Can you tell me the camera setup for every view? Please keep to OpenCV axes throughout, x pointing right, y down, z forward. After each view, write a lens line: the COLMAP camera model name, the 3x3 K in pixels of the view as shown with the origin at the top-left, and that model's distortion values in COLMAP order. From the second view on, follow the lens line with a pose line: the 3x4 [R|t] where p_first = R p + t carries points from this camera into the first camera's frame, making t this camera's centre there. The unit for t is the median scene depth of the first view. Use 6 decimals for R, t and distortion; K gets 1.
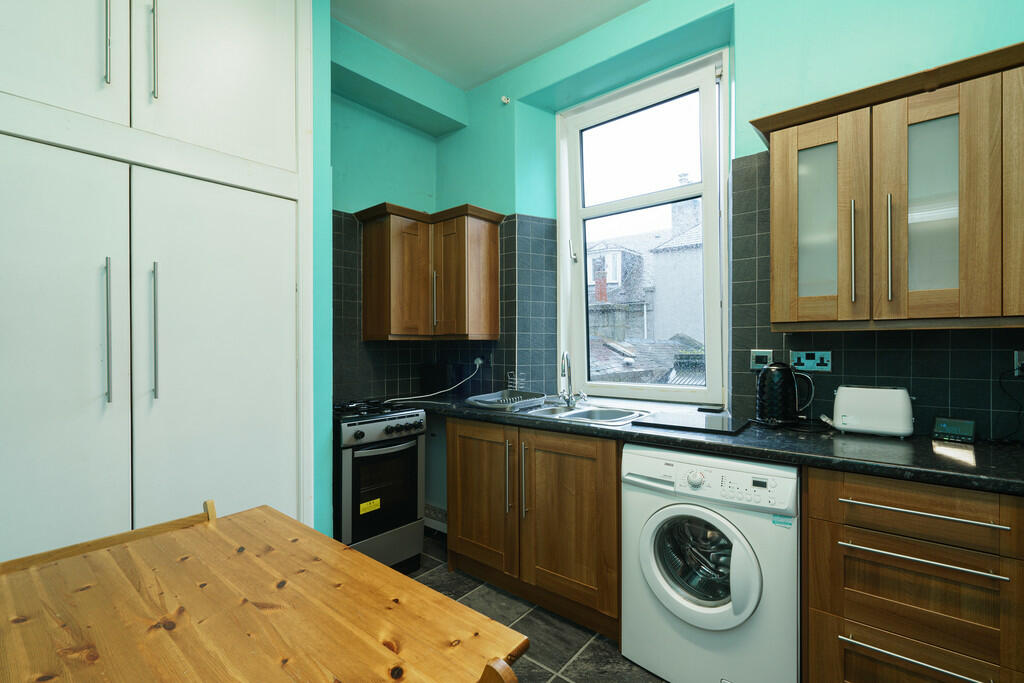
lens RADIAL K [[457.6, 0, 505.5], [0, 457.6, 344.5], [0, 0, 1]] dist [0.000239, -0.000092]
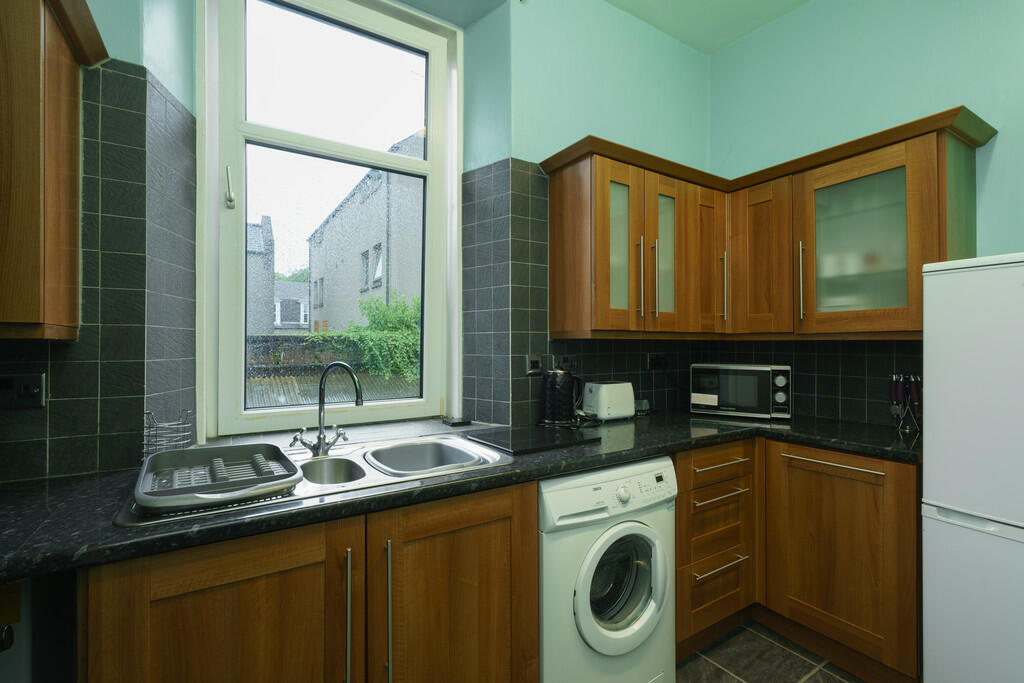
lens RADIAL K [[457.6, 0, 505.5], [0, 457.6, 344.5], [0, 0, 1]] dist [0.000239, -0.000092]
pose [[0.307457, 0.009499, 0.951514, -0.511931], [0.000668, 0.999948, -0.010199, -0.002534], [-0.951562, 0.003771, 0.307435, 0.875703]]
